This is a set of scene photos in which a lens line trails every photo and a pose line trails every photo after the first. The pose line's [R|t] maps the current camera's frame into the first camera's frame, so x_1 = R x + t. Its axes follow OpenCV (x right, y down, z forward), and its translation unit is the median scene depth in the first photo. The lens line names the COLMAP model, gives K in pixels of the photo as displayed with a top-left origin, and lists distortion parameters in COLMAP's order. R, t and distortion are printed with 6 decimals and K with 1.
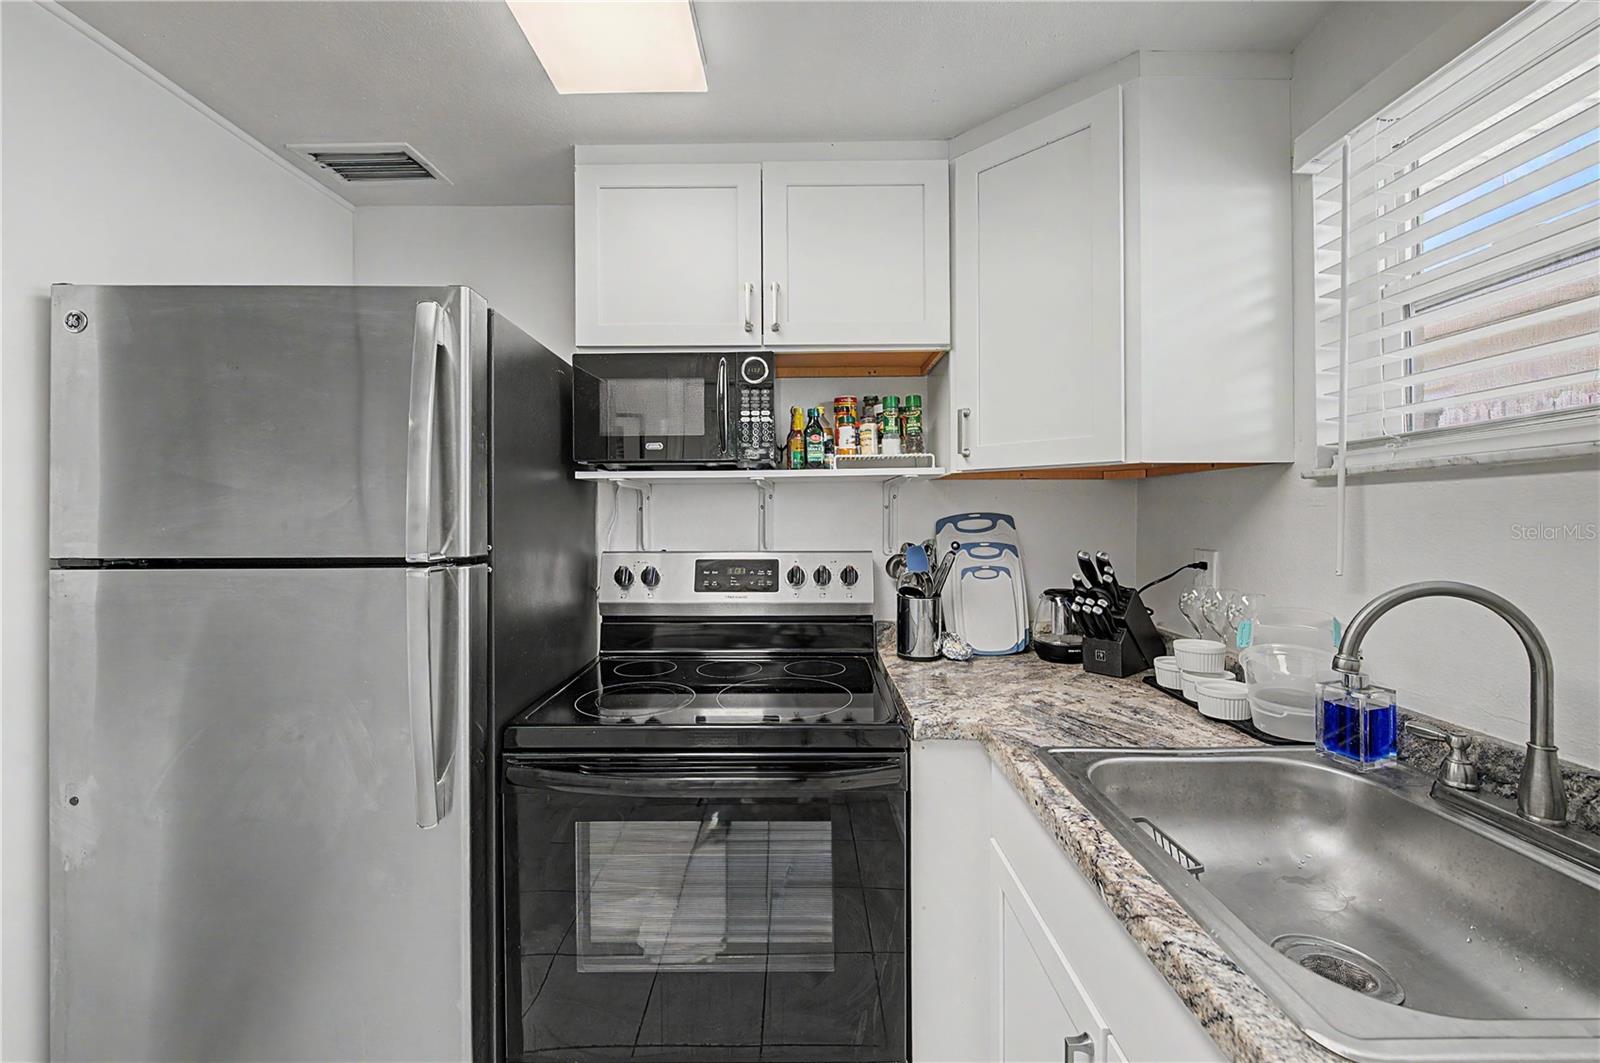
lens RADIAL K [[644.1, 0, 795.7], [0, 644.1, 514.0], [0, 0, 1]] dist [0.000110, -0.000025]
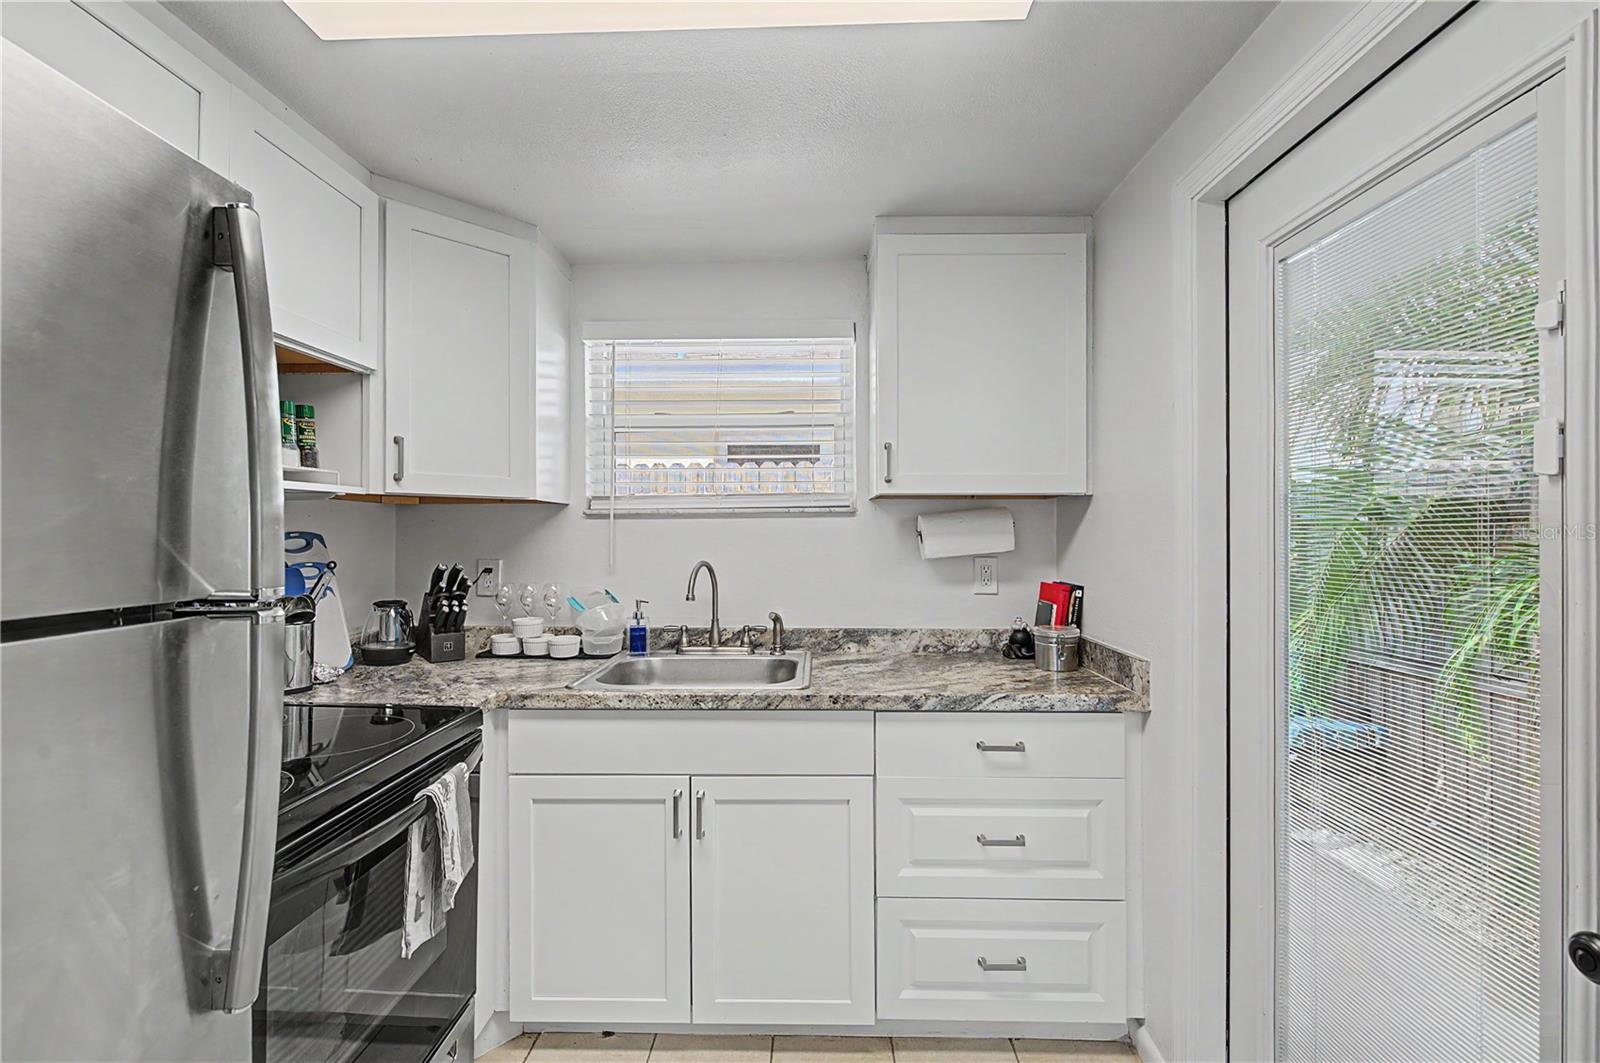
lens RADIAL K [[698.5, 0, 801.1], [0, 698.5, 528.2], [0, 0, 1]] dist [0.007547, -0.006639]
pose [[0.010038, 0.012560, 0.999871, -1.044171], [-0.004382, 0.999912, -0.012517, 0.004277], [-0.999940, -0.004256, 0.010093, 0.347536]]
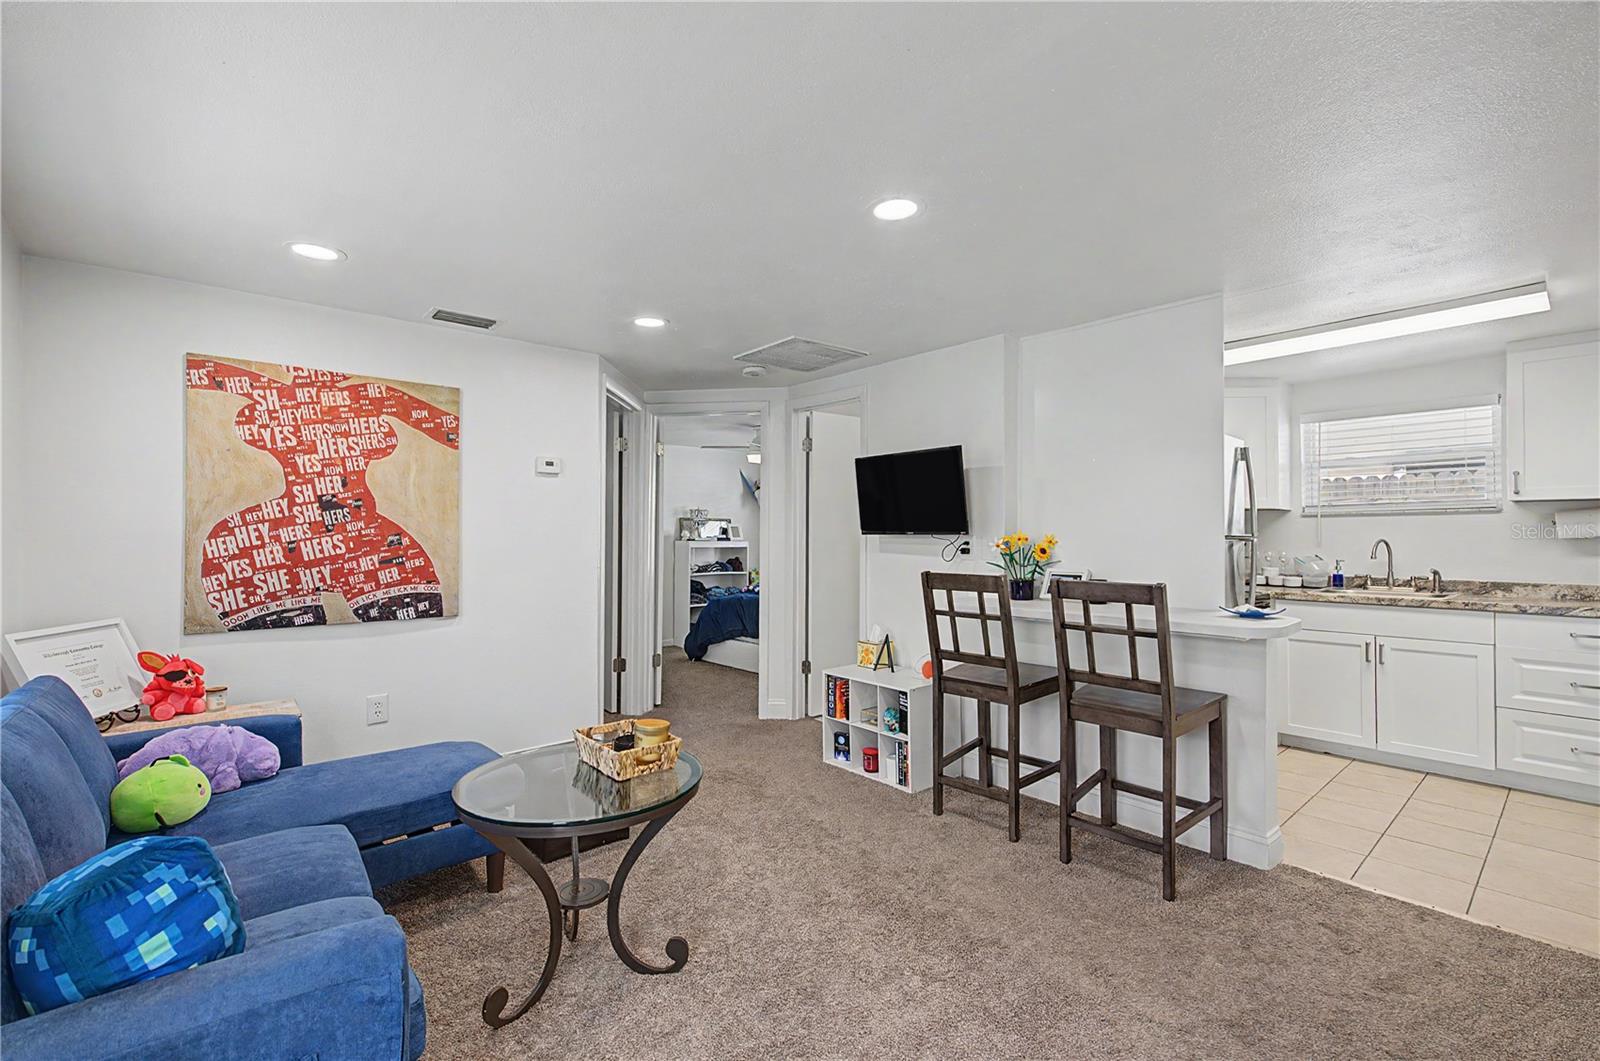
lens RADIAL K [[698.5, 0, 801.1], [0, 698.5, 527.2], [0, 0, 1]] dist [0.007547, -0.006639]
pose [[0.742851, 0.014789, 0.669293, -3.345908], [-0.009009, 0.999886, -0.012096, 0.069791], [-0.669396, 0.002956, 0.742900, 0.018478]]
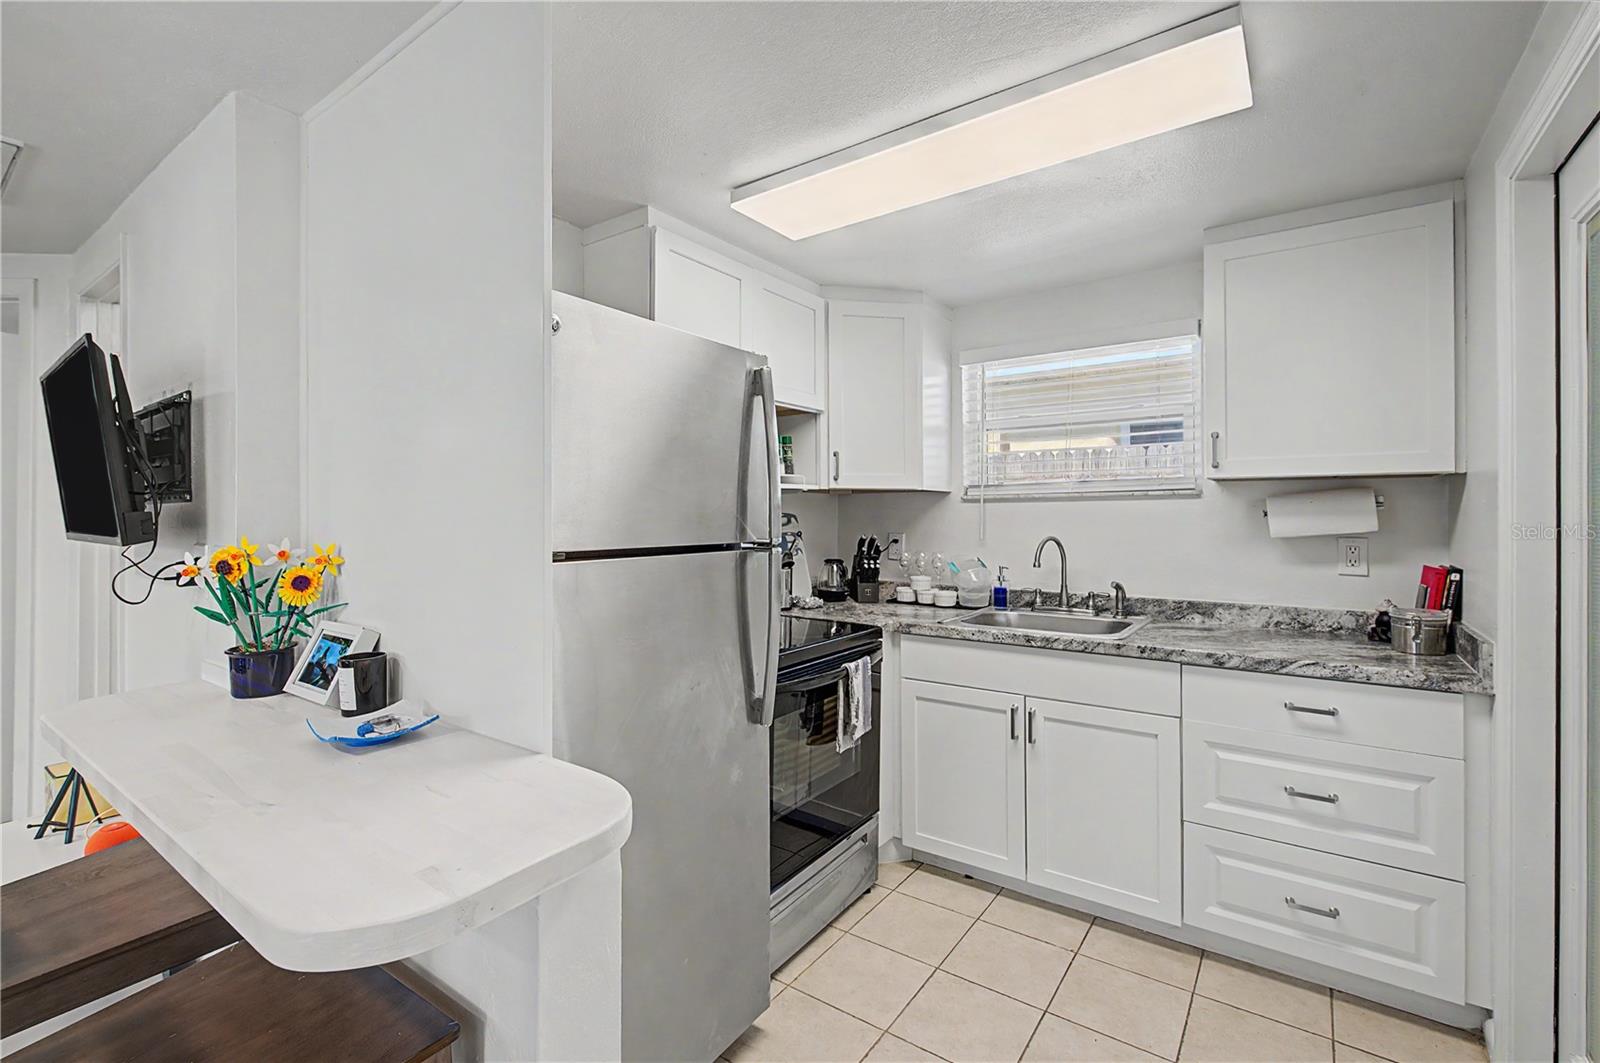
lens RADIAL K [[710.4, 0, 796.6], [0, 710.4, 507.6], [0, 0, 1]] dist [-0.000385, -0.000298]
pose [[0.573456, 0.013573, 0.819124, -1.512420], [-0.006253, 0.999906, -0.012191, 0.008242], [-0.819212, 0.001869, 0.573487, 0.016677]]
